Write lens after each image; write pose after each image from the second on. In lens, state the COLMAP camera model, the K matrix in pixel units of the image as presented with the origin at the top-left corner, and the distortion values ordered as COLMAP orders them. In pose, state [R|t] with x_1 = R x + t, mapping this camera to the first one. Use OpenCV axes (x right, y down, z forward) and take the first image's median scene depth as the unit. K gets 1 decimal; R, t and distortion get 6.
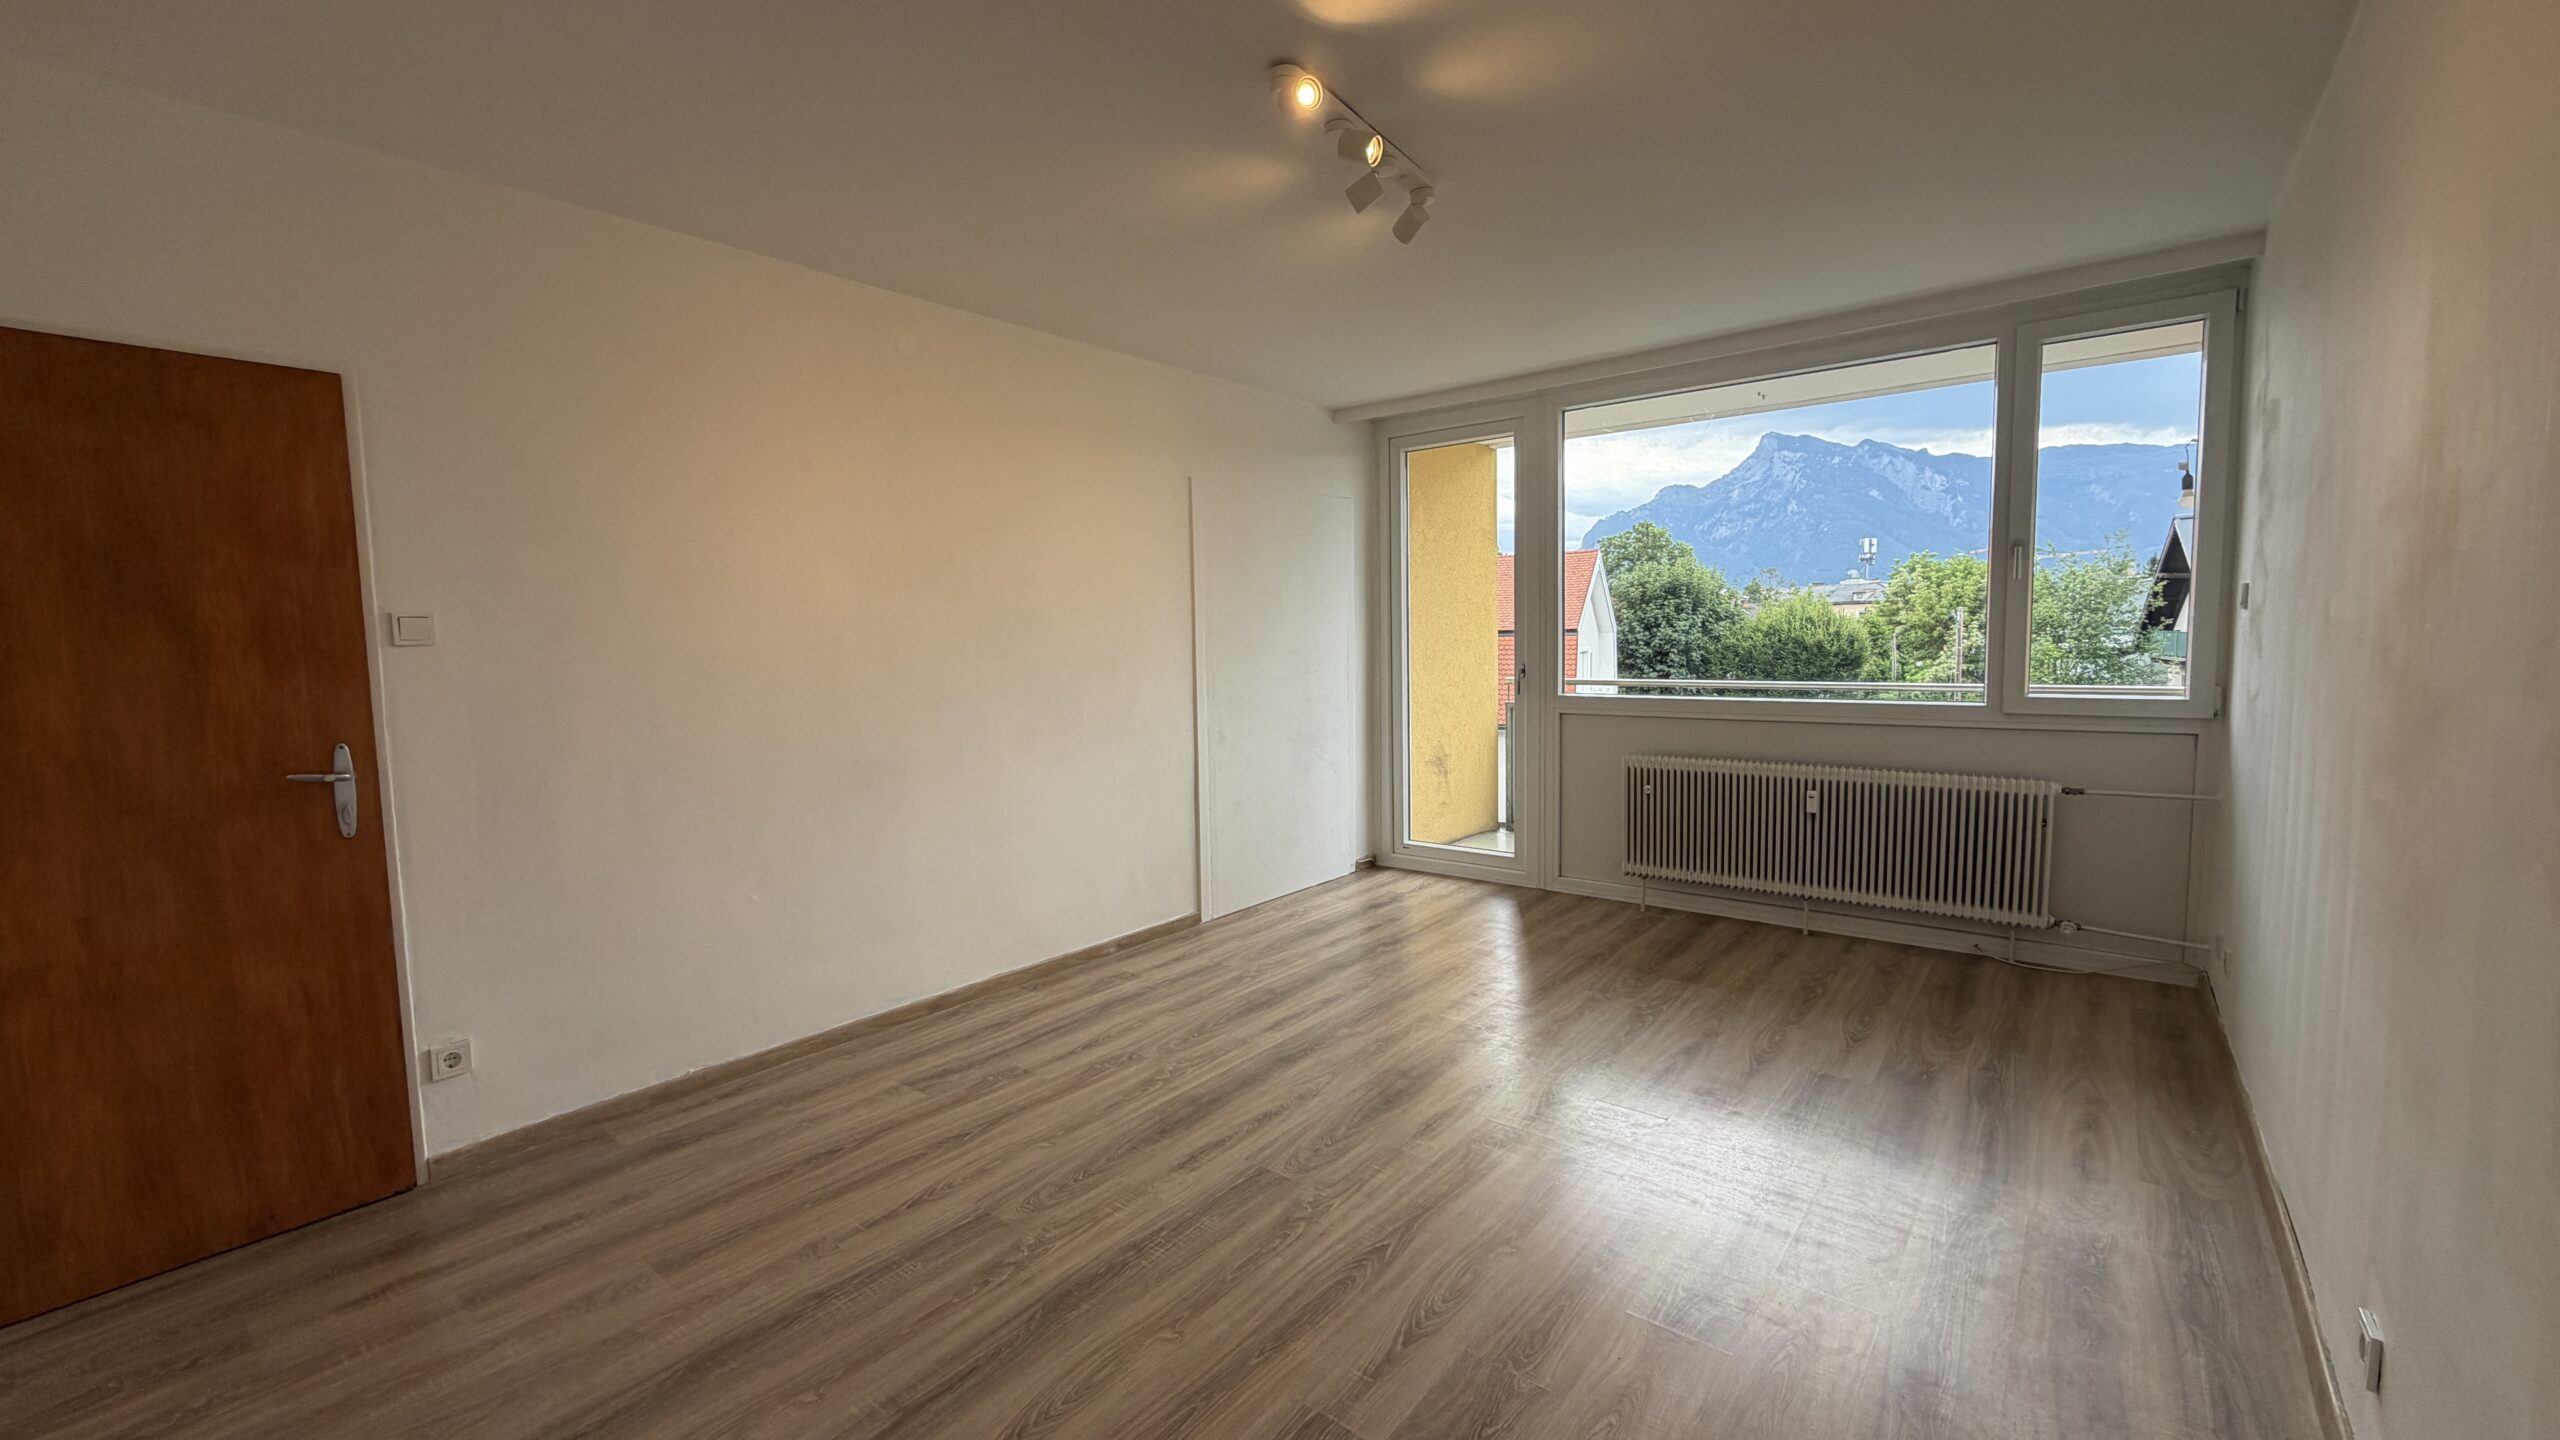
lens RADIAL K [[1018.5, 0, 1275.3], [0, 1018.5, 718.7], [0, 0, 1]] dist [0.000443, 0.000025]
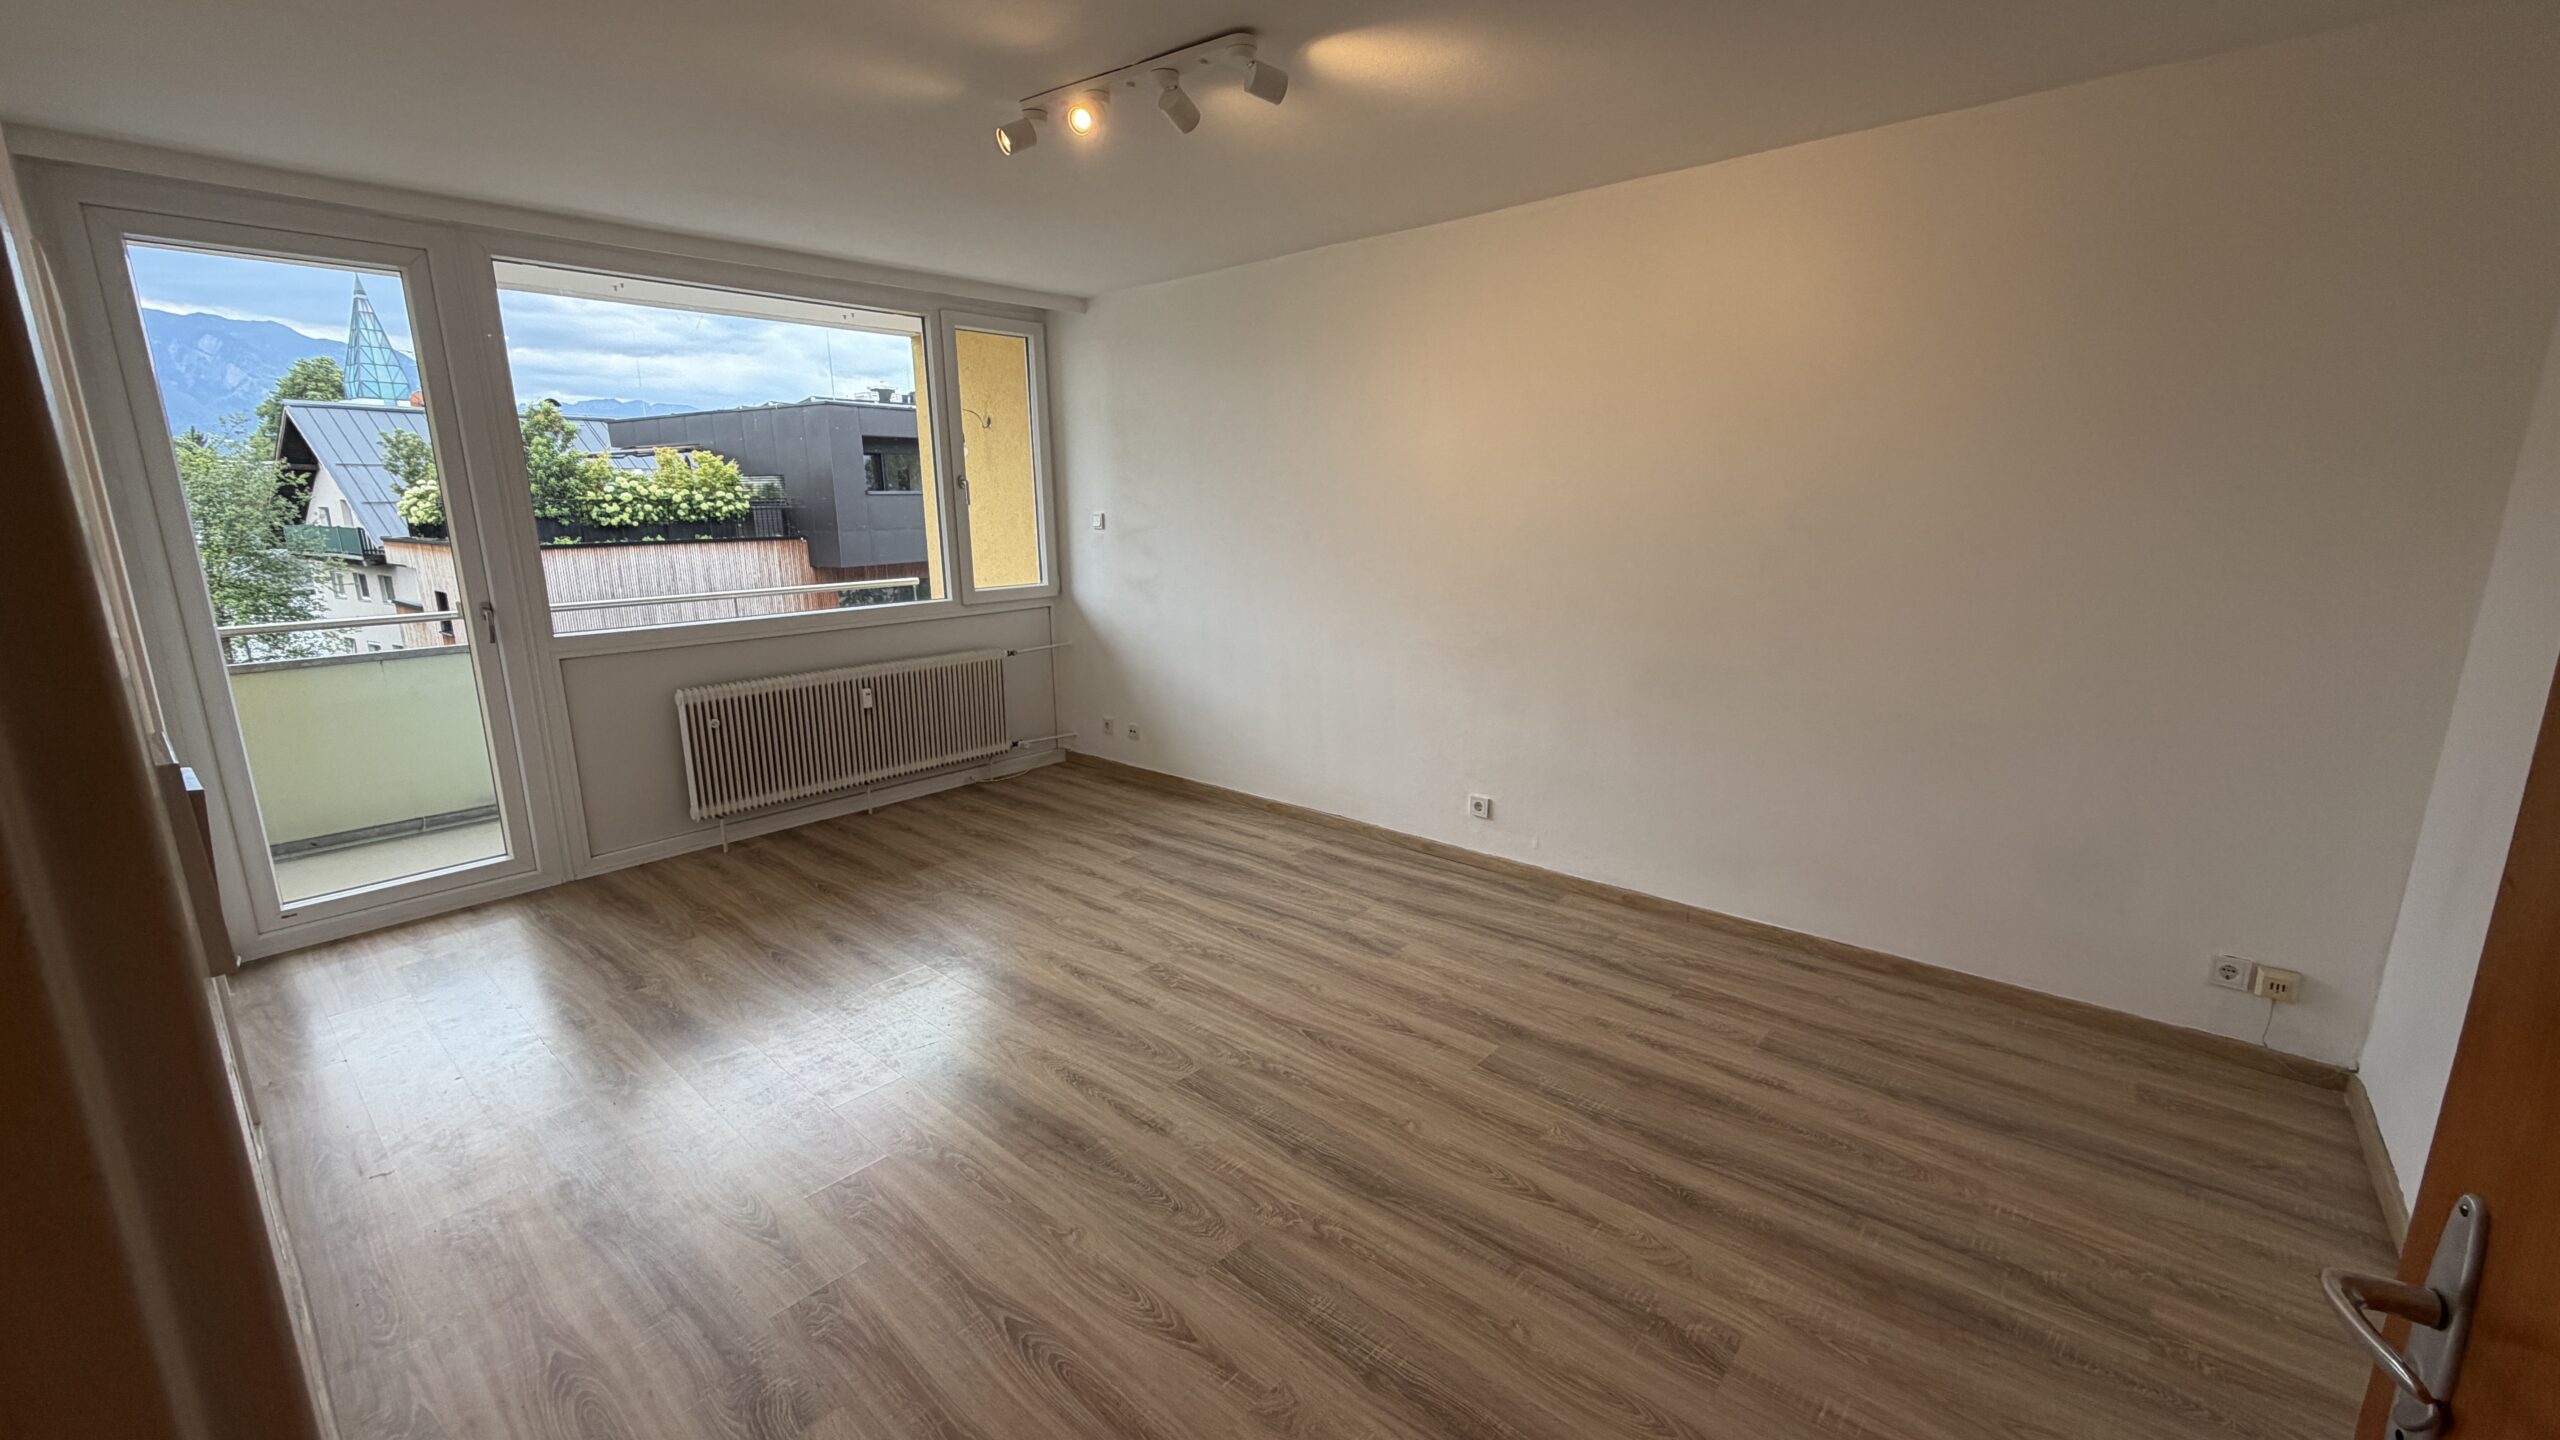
lens RADIAL K [[1018.5, 0, 1275.3], [0, 1018.5, 718.7], [0, 0, 1]] dist [0.000443, 0.000025]
pose [[0.039722, -0.197407, 0.979517, -0.645749], [0.091154, 0.976919, 0.193187, -0.083930], [-0.995044, 0.081613, 0.056800, 0.534656]]
